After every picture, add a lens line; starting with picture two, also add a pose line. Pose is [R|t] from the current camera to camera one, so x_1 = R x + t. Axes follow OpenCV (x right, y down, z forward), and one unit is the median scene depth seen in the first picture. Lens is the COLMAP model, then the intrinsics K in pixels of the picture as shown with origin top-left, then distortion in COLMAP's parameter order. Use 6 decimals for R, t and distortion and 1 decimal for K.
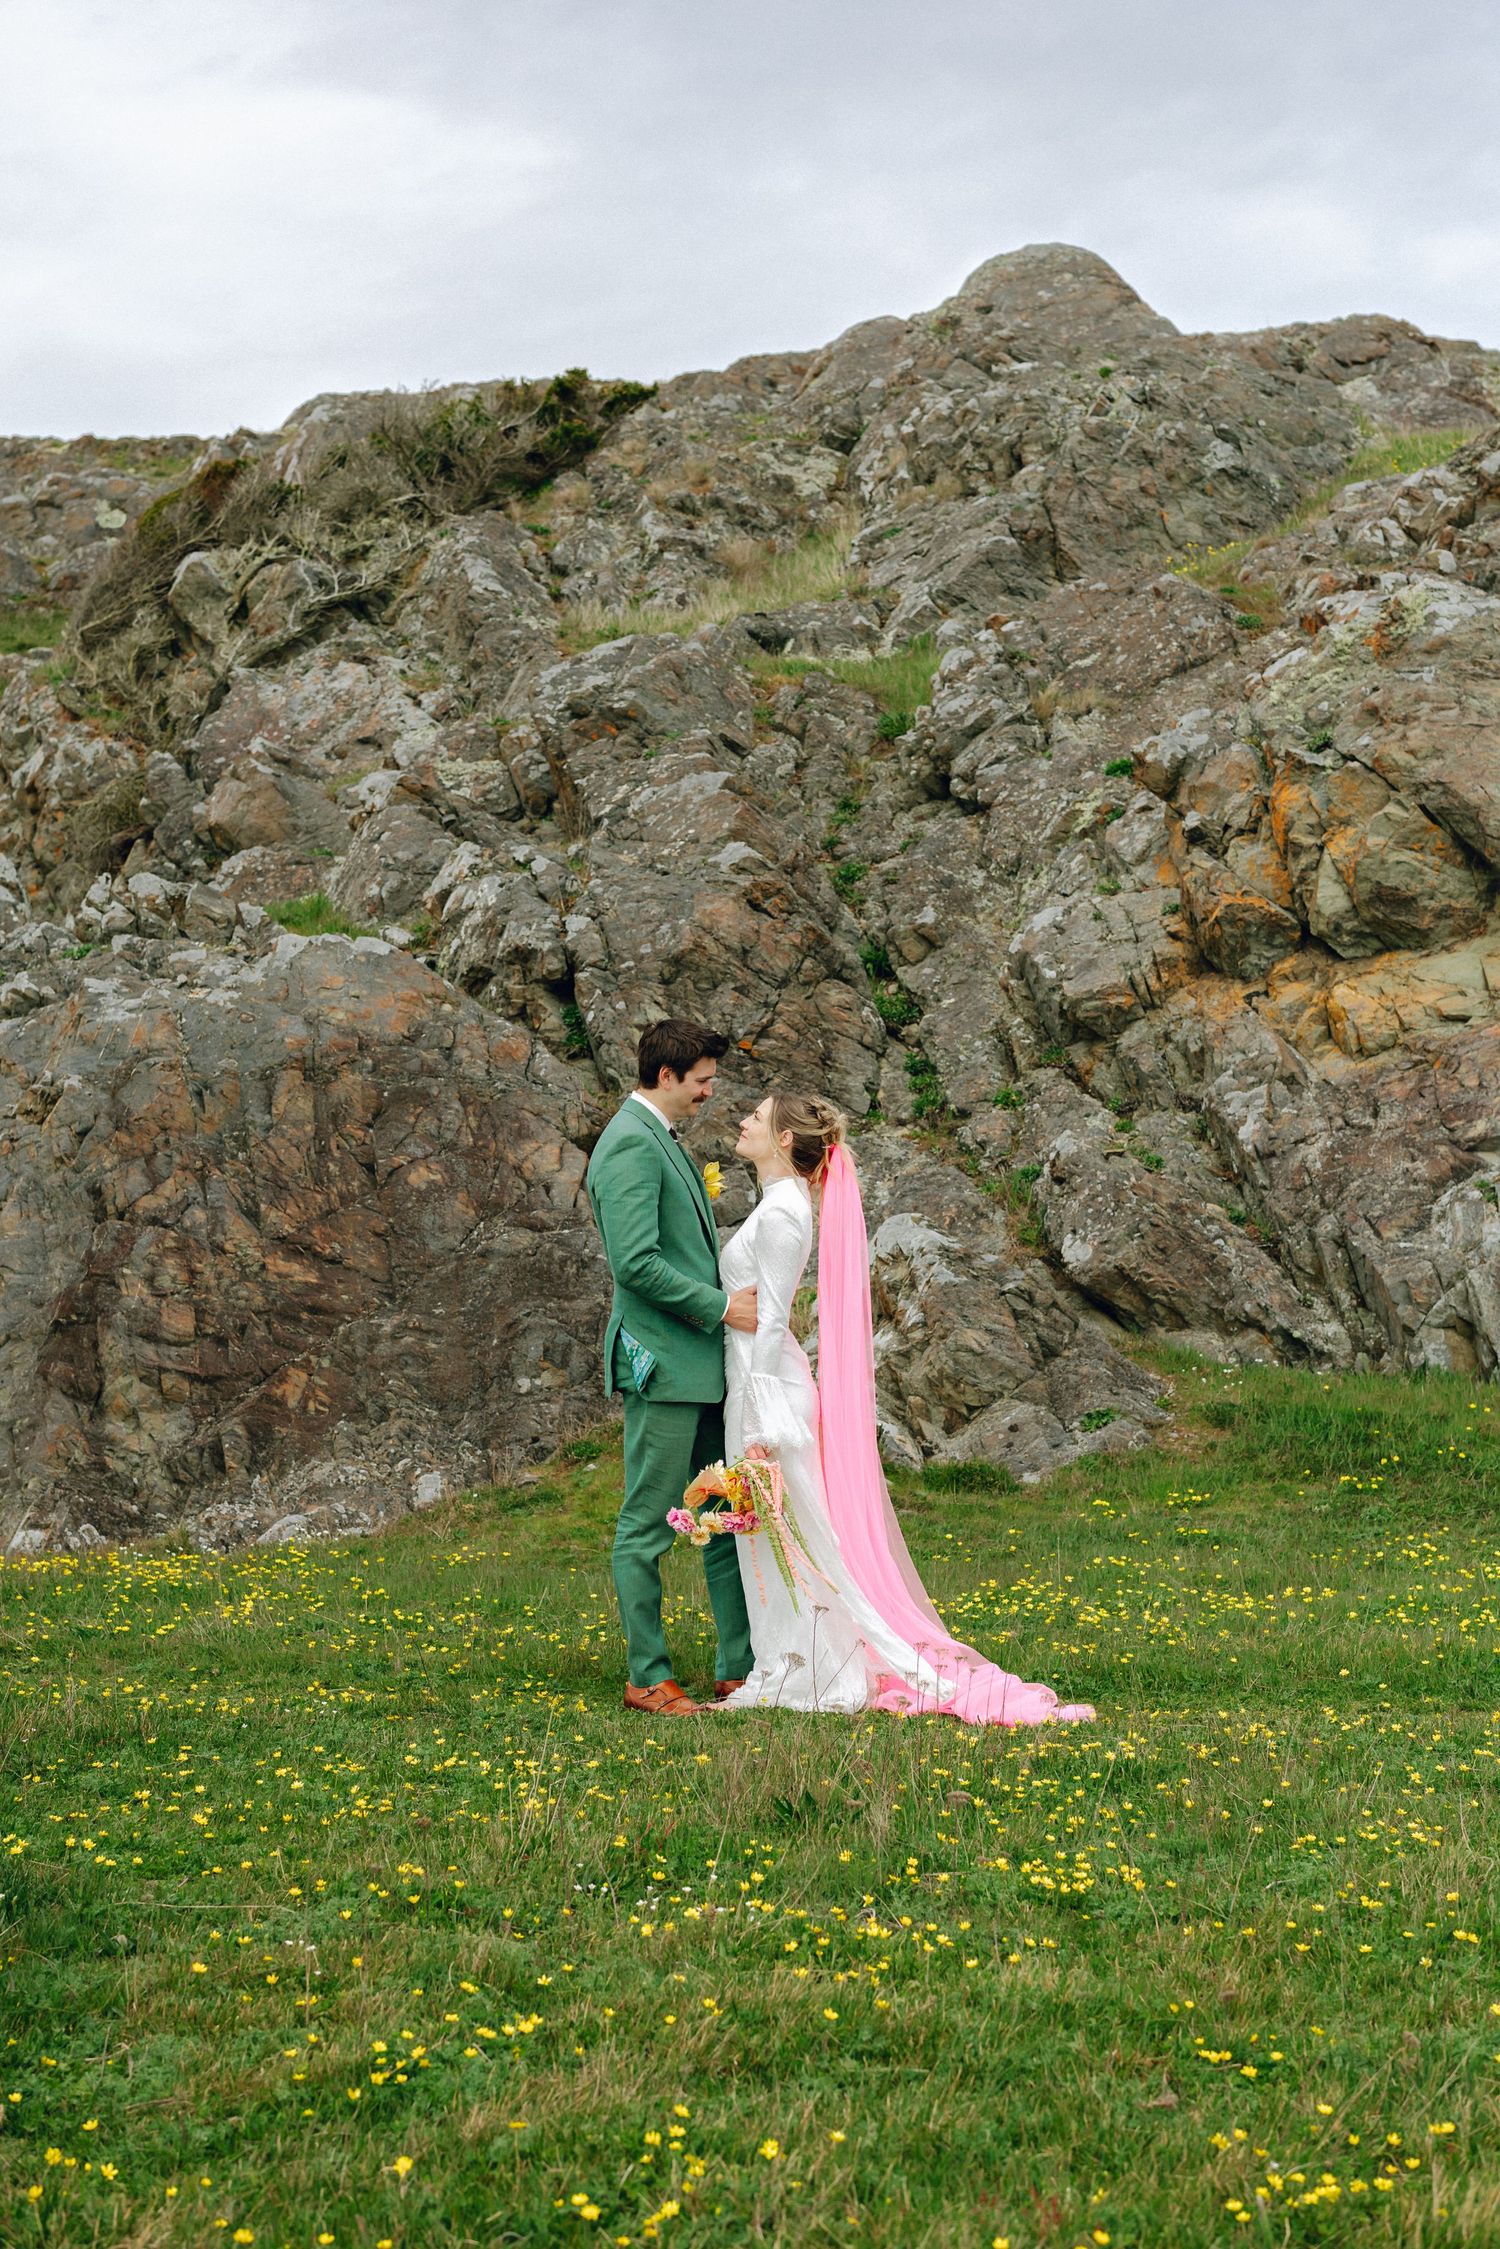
lens RADIAL K [[3266.2, 0, 754.3], [0, 3266.2, 983.4], [0, 0, 1]] dist [0.020121, 0.037835]
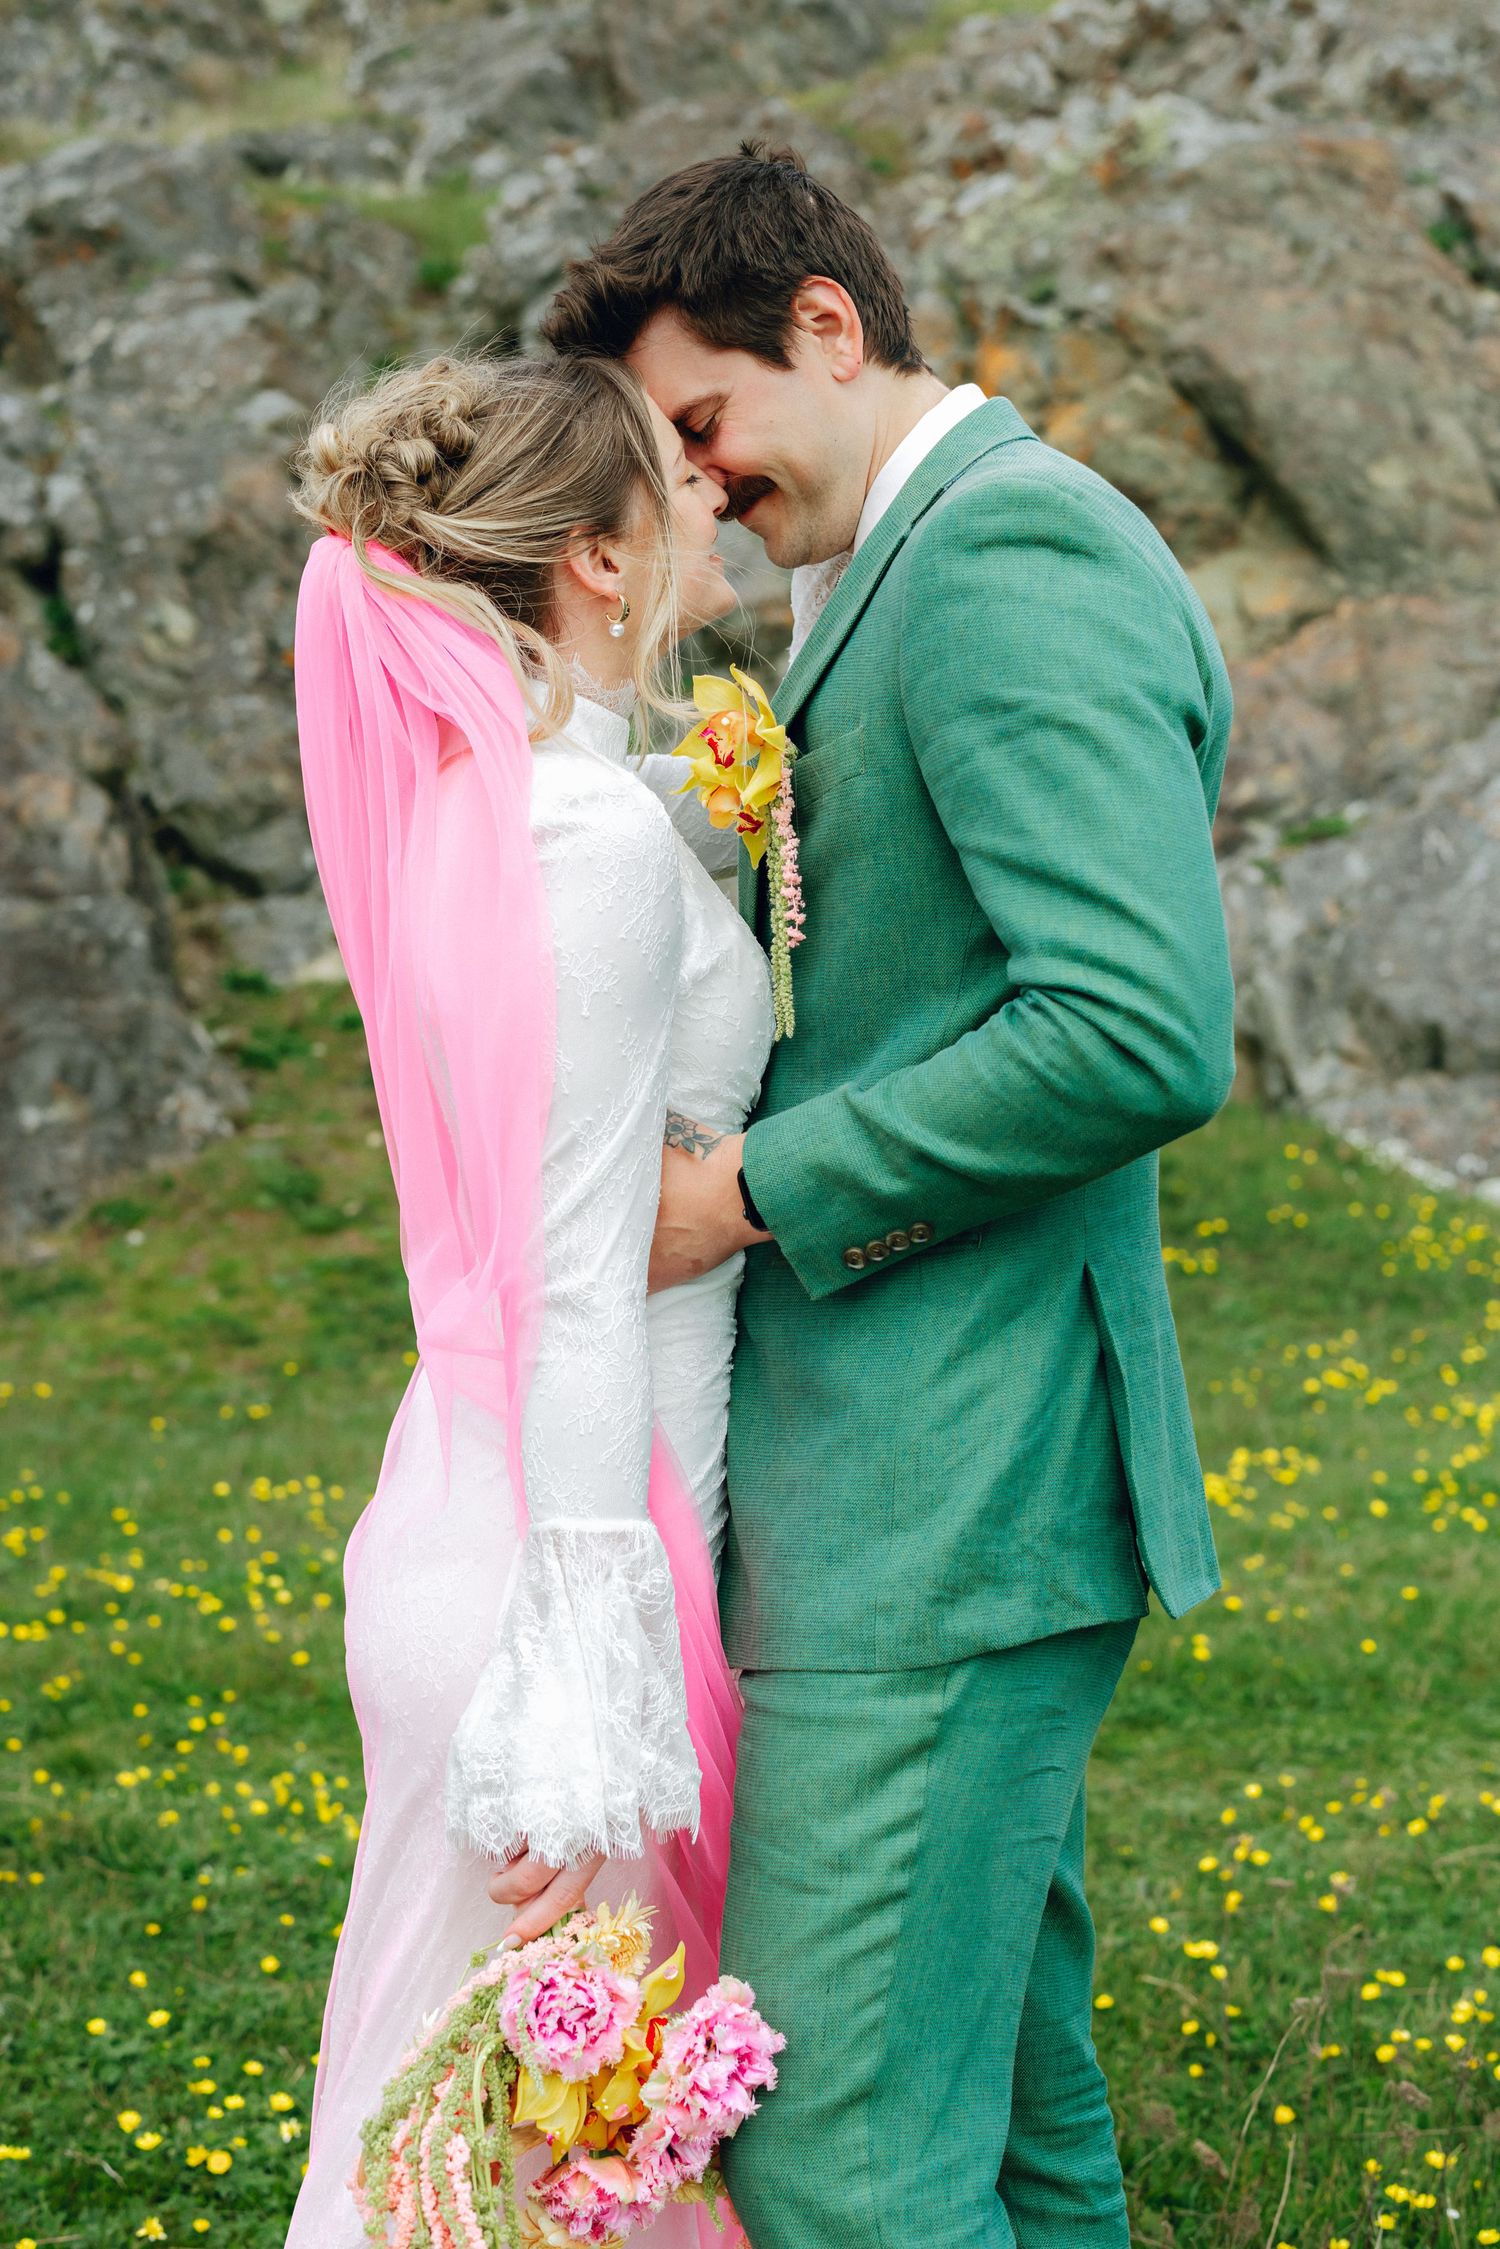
lens RADIAL K [[3266.2, 0, 754.3], [0, 3266.2, 983.4], [0, 0, 1]] dist [0.020121, 0.037835]
pose [[0.980619, 0.013494, 0.195457, -0.044027], [-0.033923, 0.994252, 0.101551, 0.012959], [-0.192964, -0.106213, 0.975440, 0.223031]]
